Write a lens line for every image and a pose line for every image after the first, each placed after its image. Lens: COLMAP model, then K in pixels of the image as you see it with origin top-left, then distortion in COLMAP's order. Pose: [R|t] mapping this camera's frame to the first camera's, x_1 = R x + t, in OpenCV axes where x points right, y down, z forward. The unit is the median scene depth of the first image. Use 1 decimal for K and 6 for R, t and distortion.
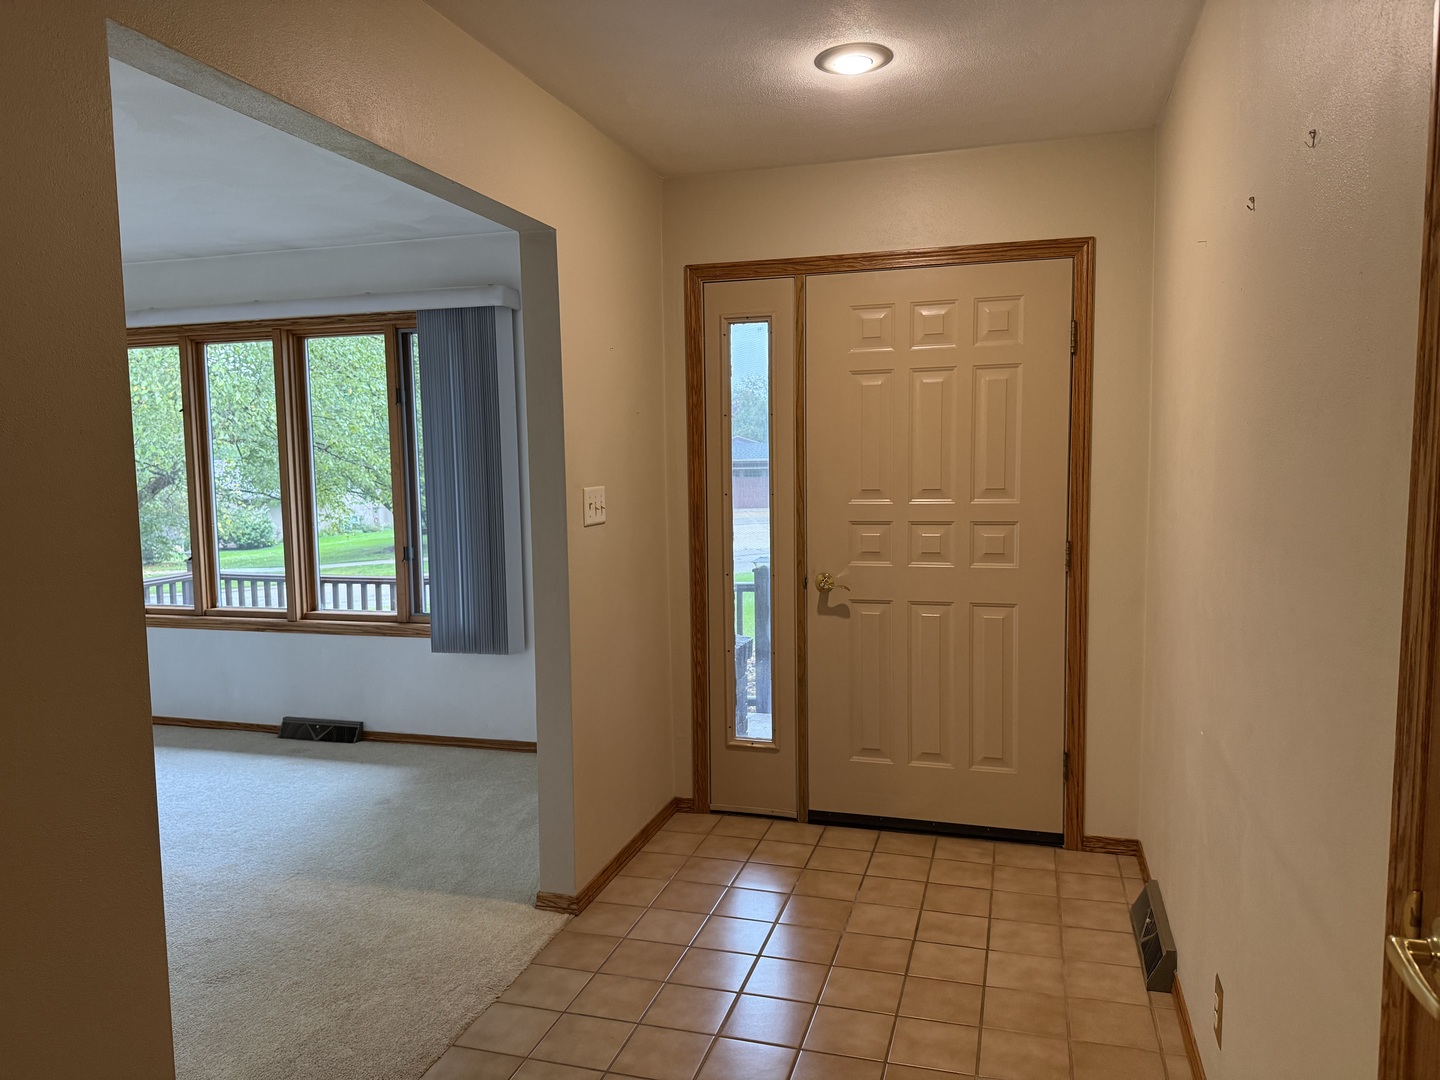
lens RADIAL K [[1027.7, 0, 720.0], [0, 1027.7, 540.0], [0, 0, 1]] dist [0.003103, -0.001353]
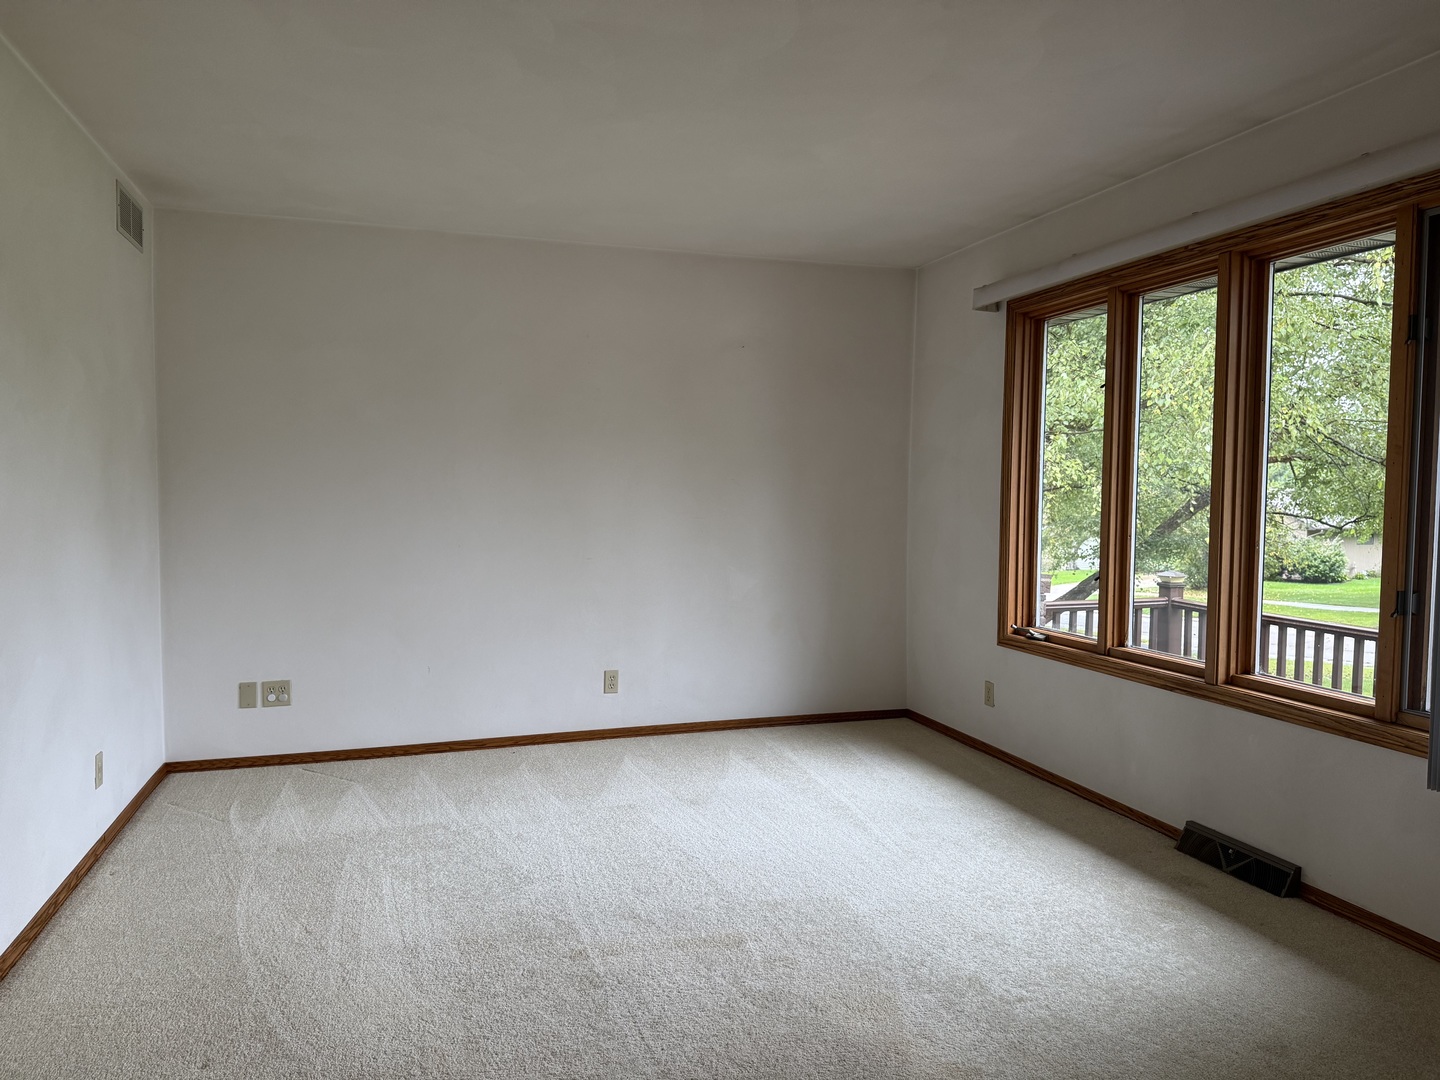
lens RADIAL K [[1027.7, 0, 720.0], [0, 1027.7, 540.0], [0, 0, 1]] dist [0.003103, -0.001353]
pose [[0.565164, 0.062747, -0.822589, -0.048404], [-0.085249, 0.996207, 0.017420, 0.000594], [0.820562, 0.060280, 0.568369, 0.344908]]
